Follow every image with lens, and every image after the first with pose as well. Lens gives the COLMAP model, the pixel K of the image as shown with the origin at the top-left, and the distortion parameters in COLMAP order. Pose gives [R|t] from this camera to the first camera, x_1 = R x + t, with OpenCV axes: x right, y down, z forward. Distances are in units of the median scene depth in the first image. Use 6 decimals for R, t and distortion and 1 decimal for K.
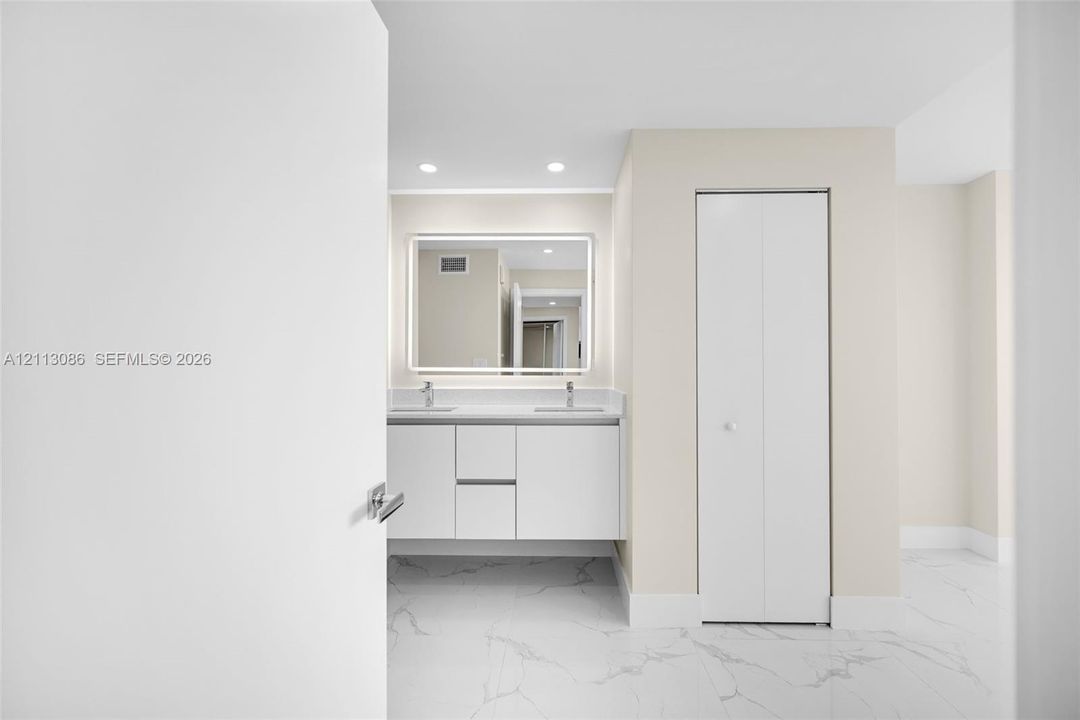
lens RADIAL K [[425.4, 0, 540.0], [0, 425.4, 360.0], [0, 0, 1]] dist [-0.000704, 0.000115]
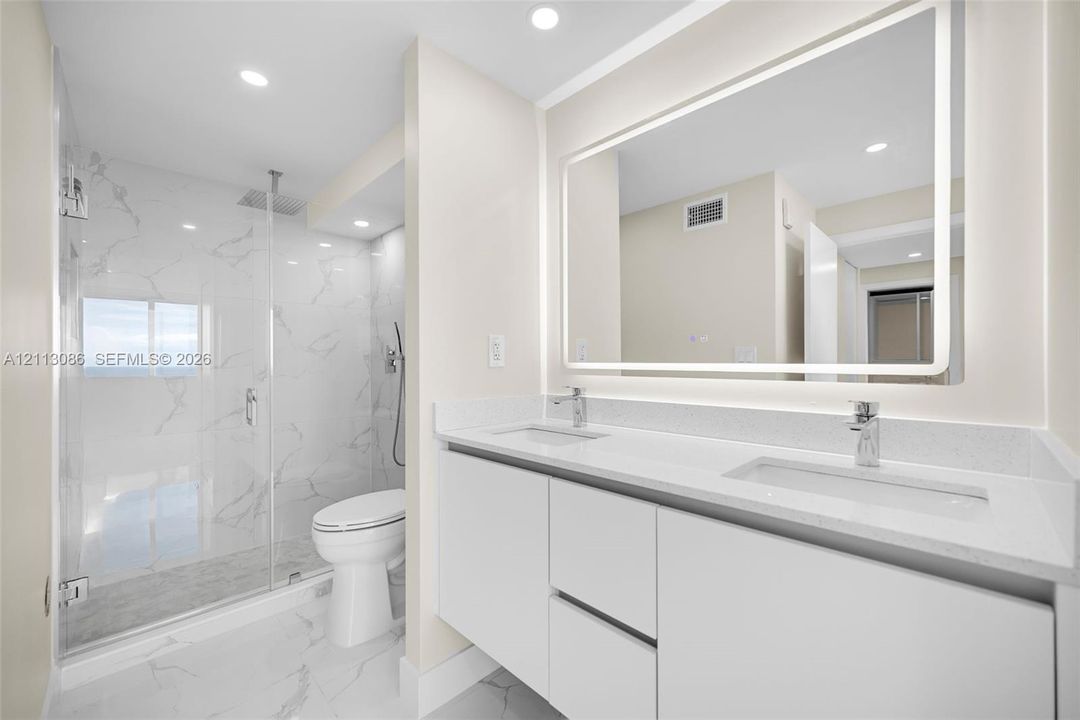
lens RADIAL K [[425.4, 0, 540.0], [0, 425.4, 360.0], [0, 0, 1]] dist [-0.000704, 0.000115]
pose [[0.734651, -0.007581, -0.678403, 0.106588], [0.015510, 0.999864, 0.005622, 0.008634], [0.678268, -0.014652, 0.734668, 0.492660]]
